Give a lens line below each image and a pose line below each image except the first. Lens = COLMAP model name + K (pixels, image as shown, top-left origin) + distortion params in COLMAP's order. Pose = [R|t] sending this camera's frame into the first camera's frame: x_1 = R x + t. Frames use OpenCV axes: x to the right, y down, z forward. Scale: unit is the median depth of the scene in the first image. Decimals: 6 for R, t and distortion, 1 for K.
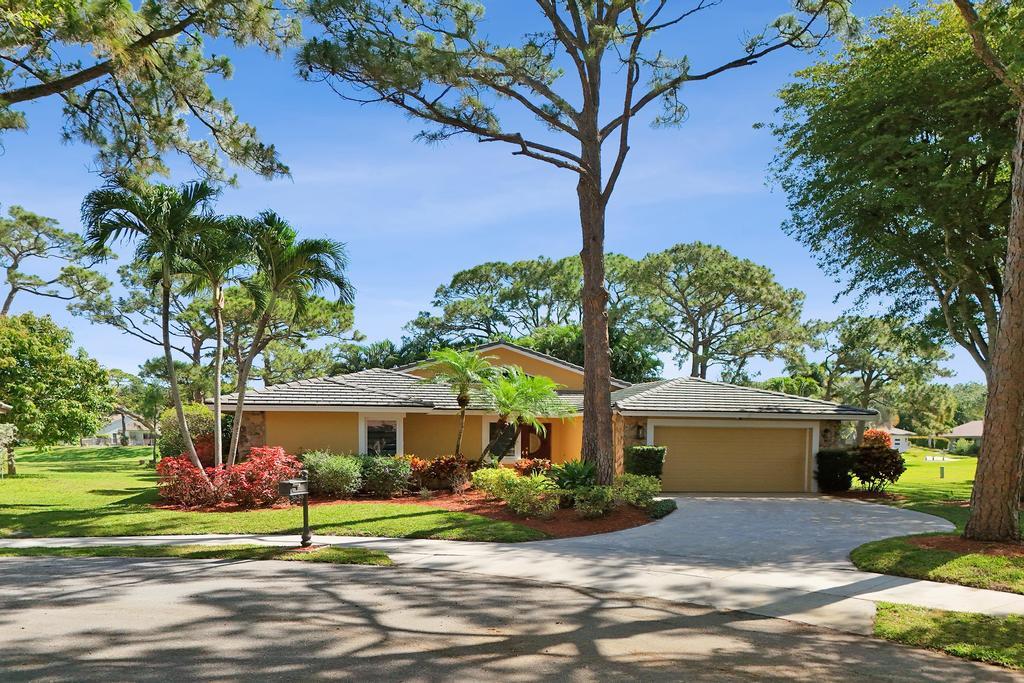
lens RADIAL K [[733.8, 0, 495.8], [0, 733.8, 380.4], [0, 0, 1]] dist [0.041839, -0.002889]
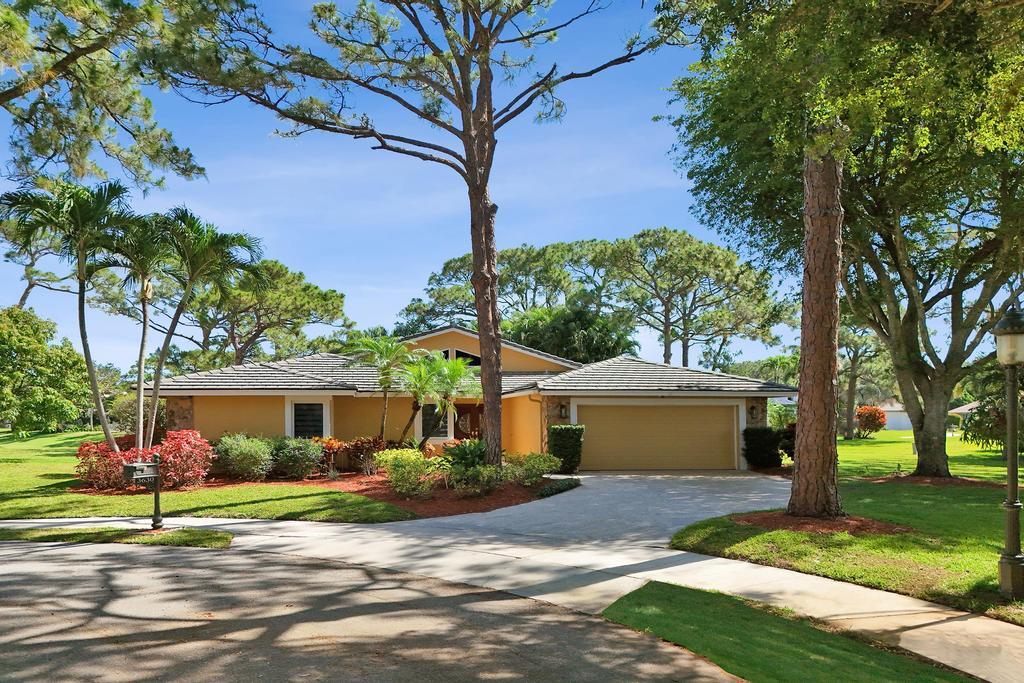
lens RADIAL K [[701.6, 0, 513.6], [0, 701.6, 305.1], [0, 0, 1]] dist [0.031058, -0.002827]
pose [[0.999110, -0.017564, -0.038347, 0.189563], [0.014327, 0.996437, -0.083116, 0.003657], [0.039671, 0.082493, 0.995802, 0.012180]]
